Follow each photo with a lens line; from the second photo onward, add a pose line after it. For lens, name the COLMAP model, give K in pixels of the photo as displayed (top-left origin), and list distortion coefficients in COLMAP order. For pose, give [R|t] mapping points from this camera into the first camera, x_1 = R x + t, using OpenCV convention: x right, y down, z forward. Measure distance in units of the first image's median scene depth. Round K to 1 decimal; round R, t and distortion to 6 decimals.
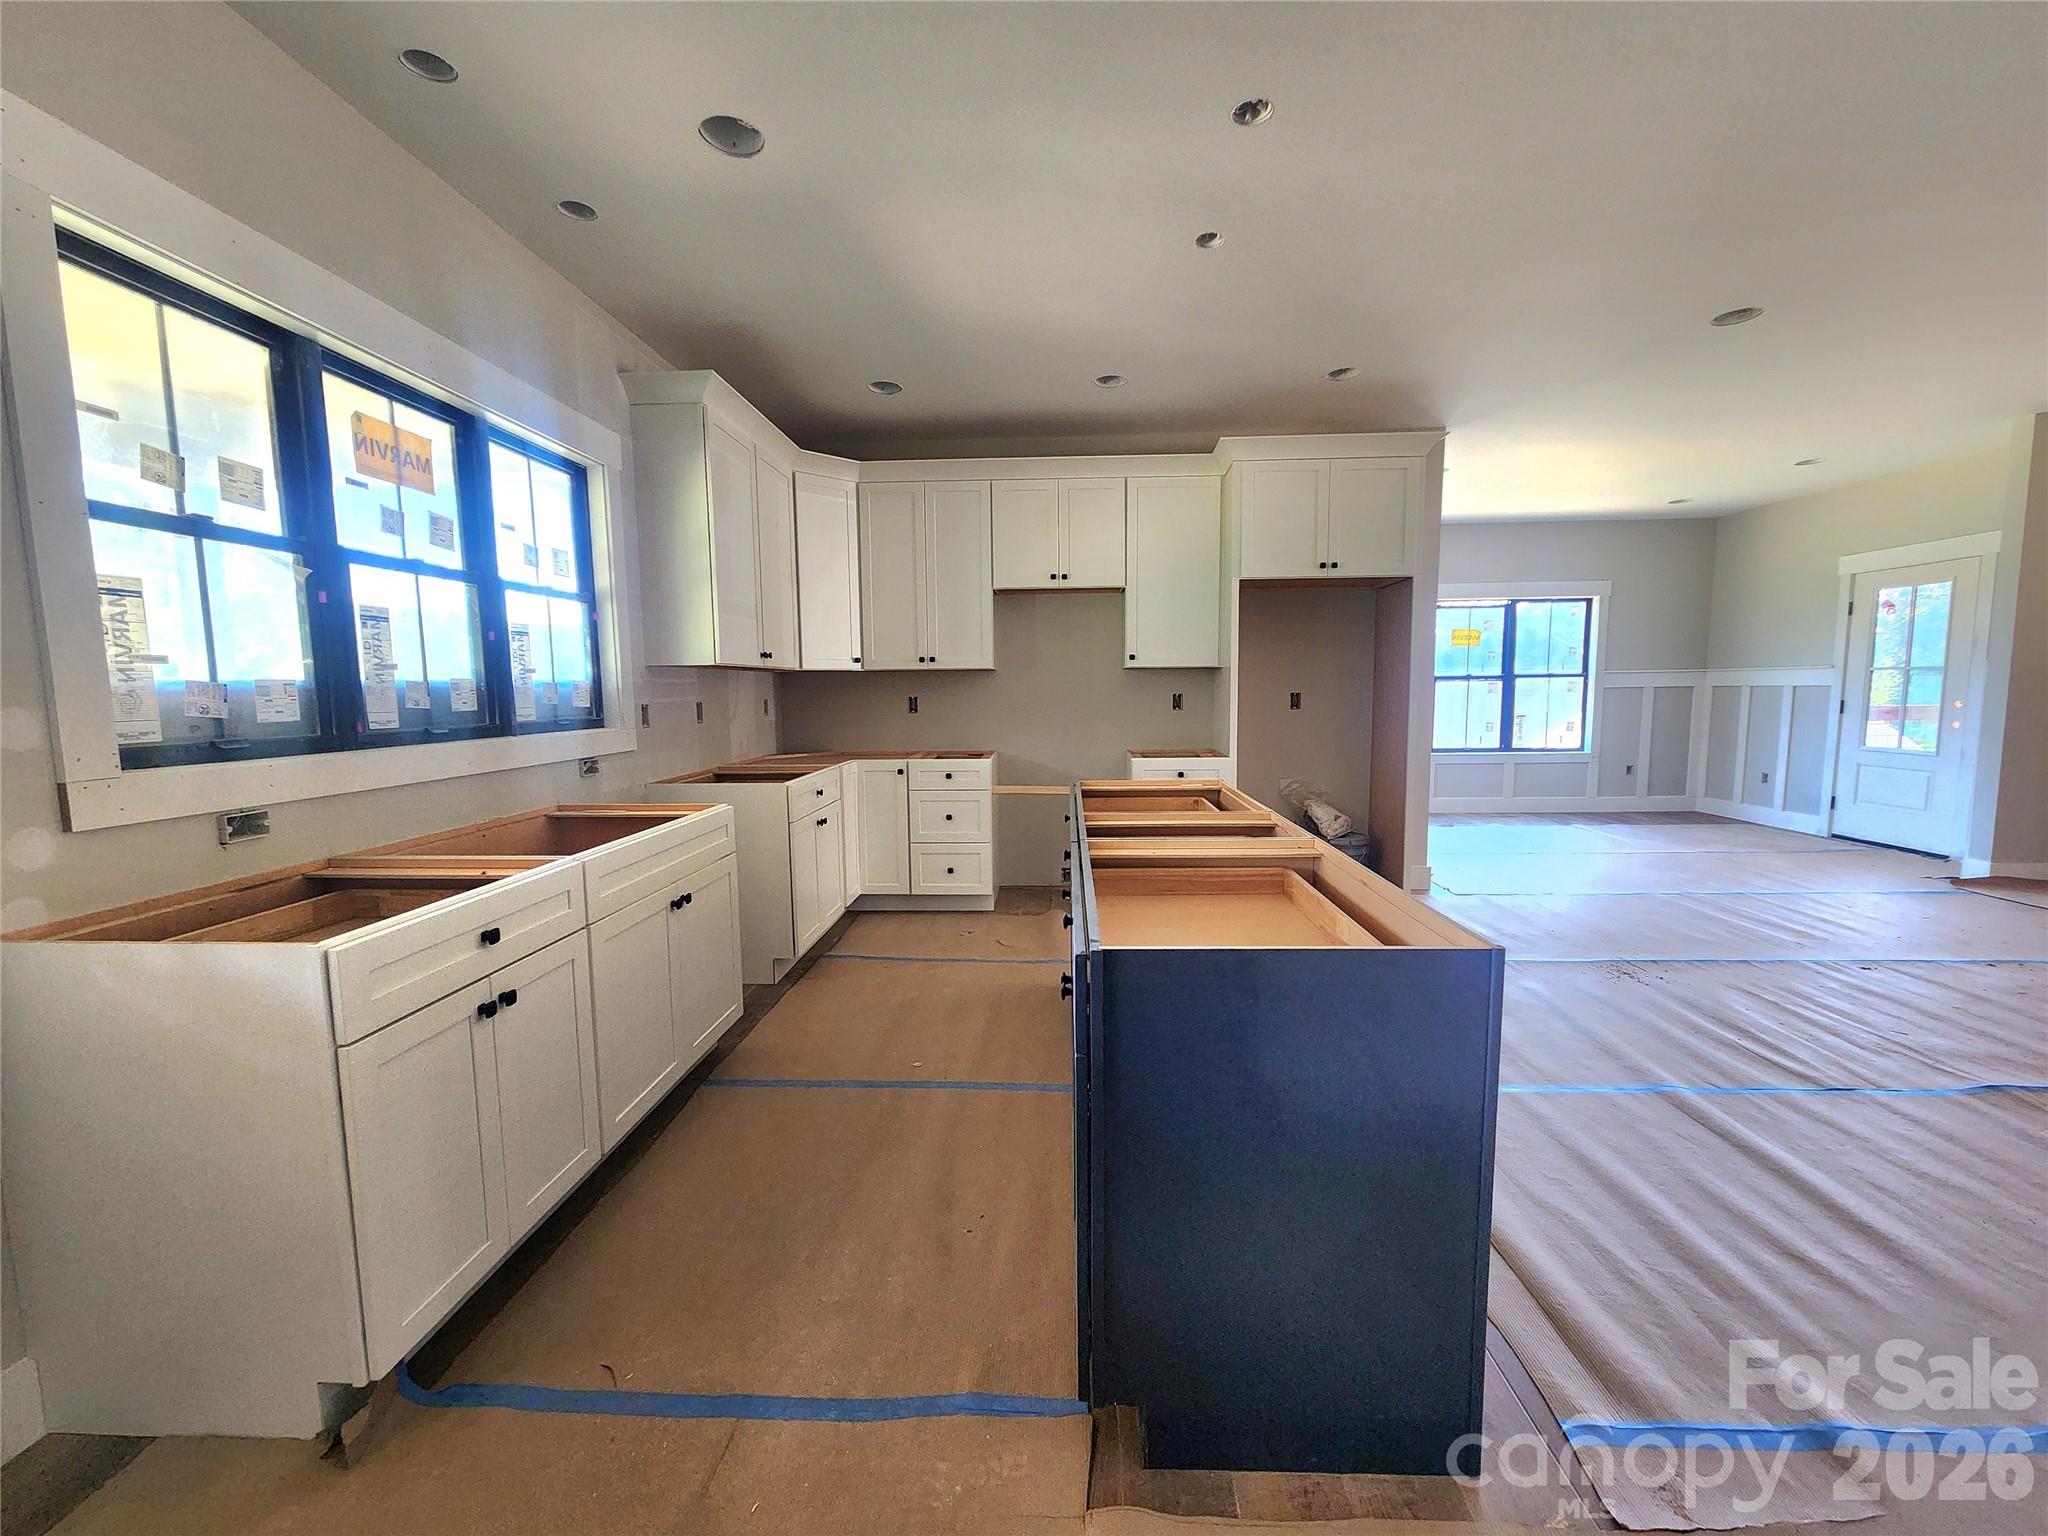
lens RADIAL K [[835.6, 0, 1032.5], [0, 835.6, 773.7], [0, 0, 1]] dist [-0.000327, 0.000659]
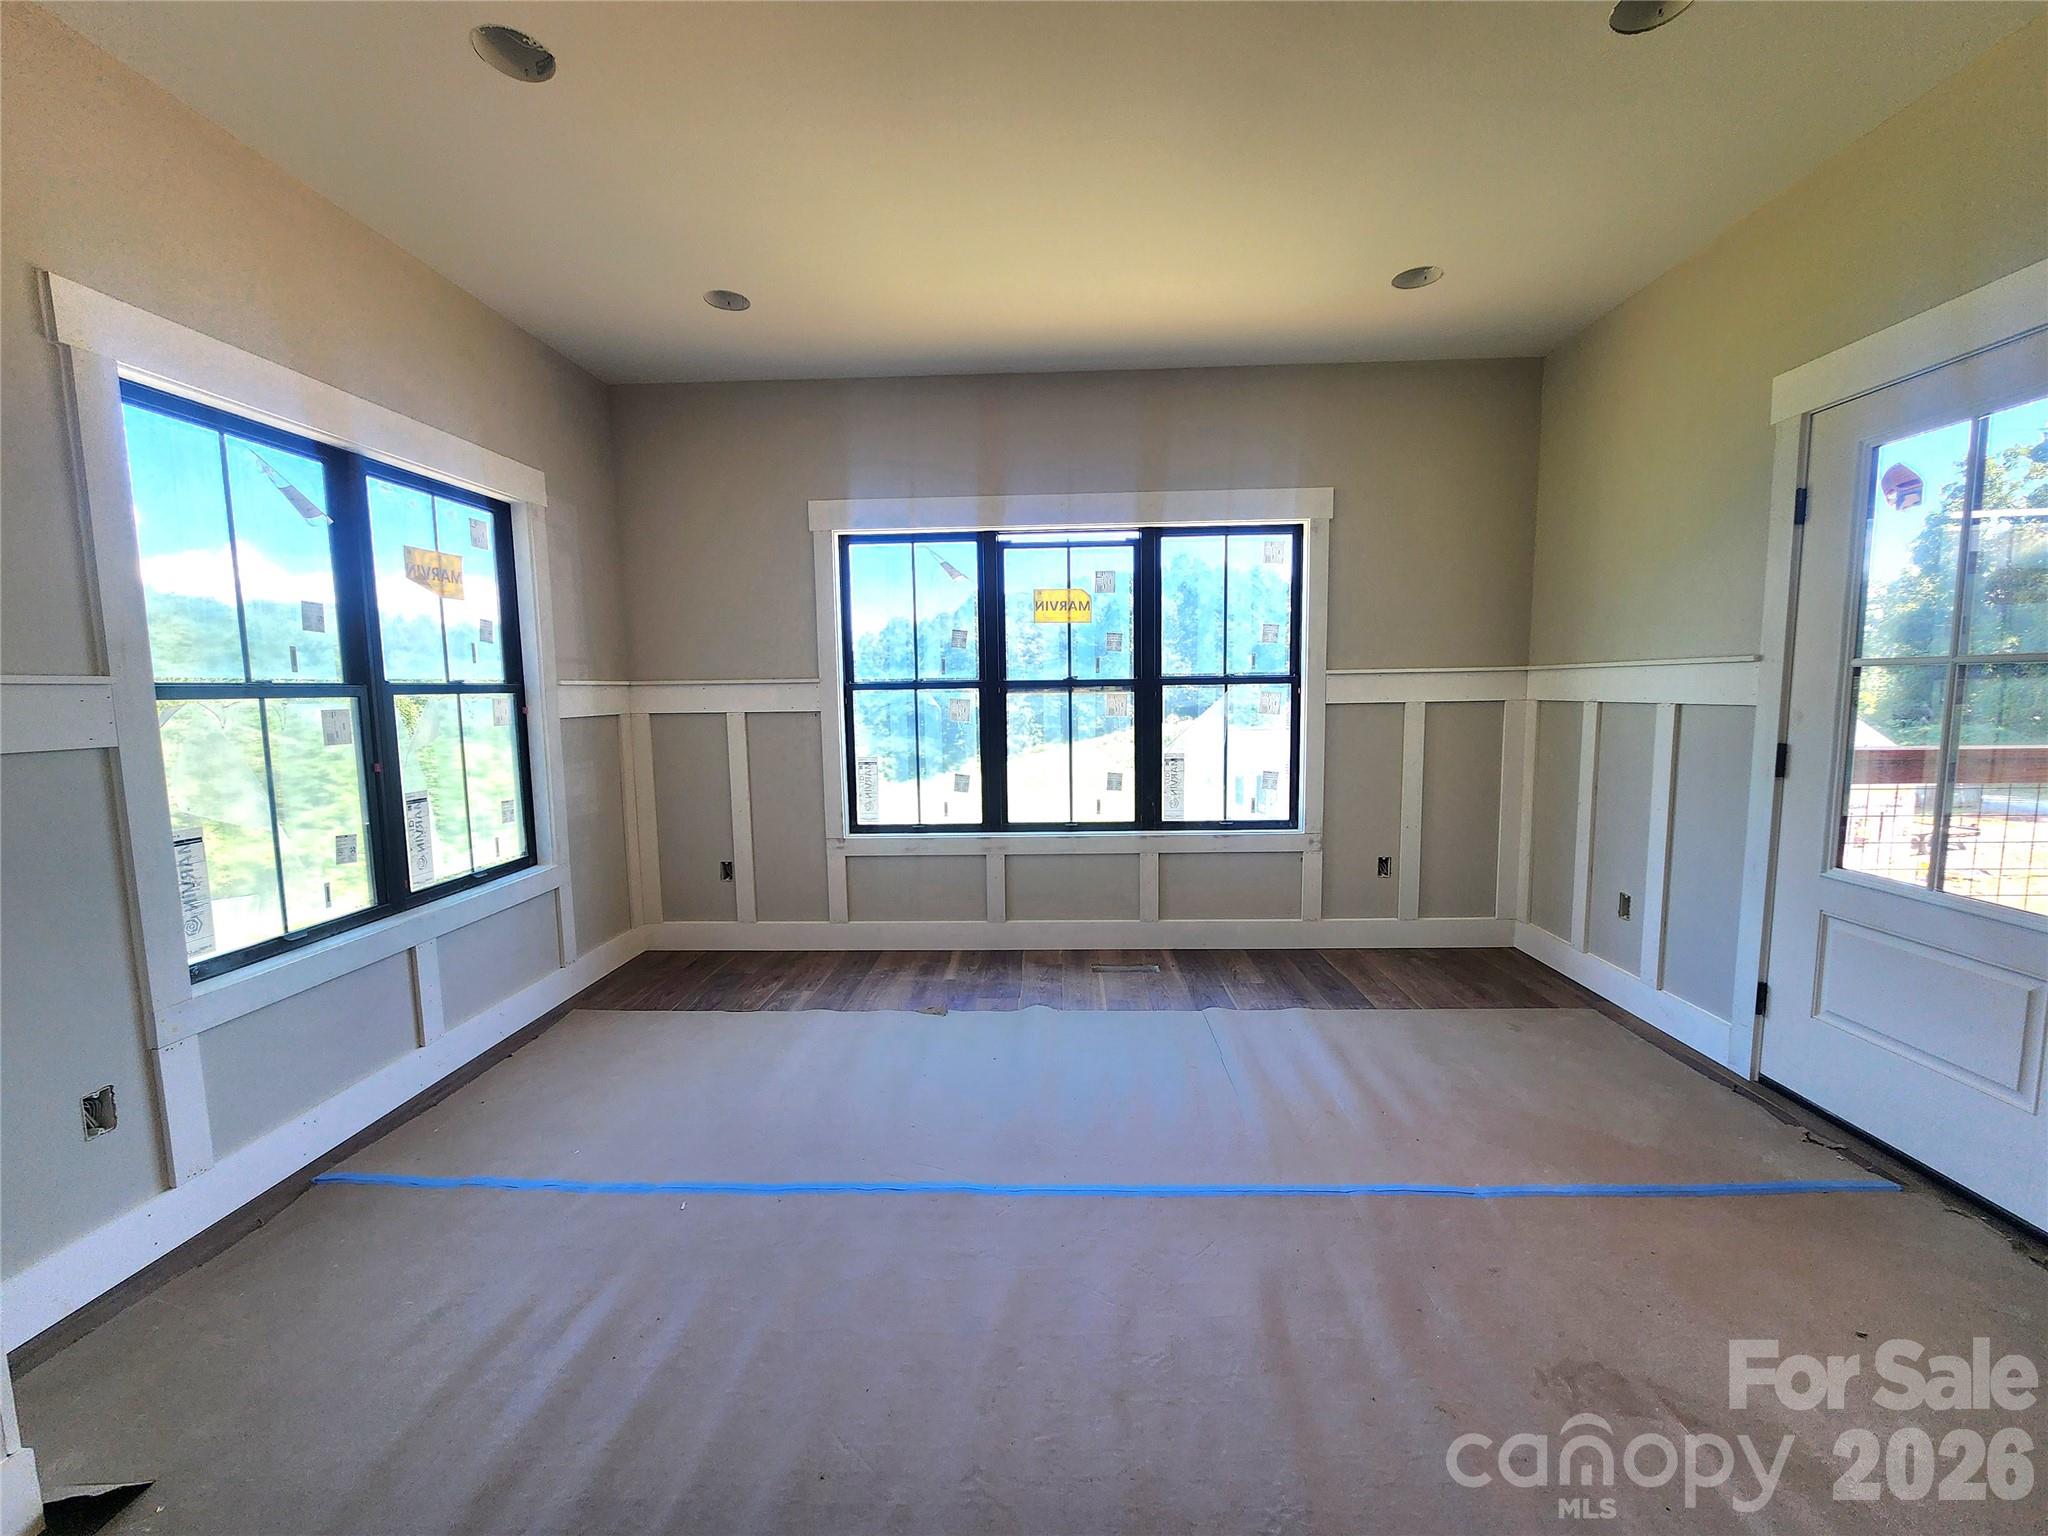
lens RADIAL K [[835.6, 0, 1027.0], [0, 835.6, 776.8], [0, 0, 1]] dist [-0.000327, 0.000659]
pose [[0.999995, -0.001970, -0.002660, 0.506058], [0.001972, 0.999998, 0.000834, -0.060239], [0.002659, -0.000840, 0.999996, 0.499095]]
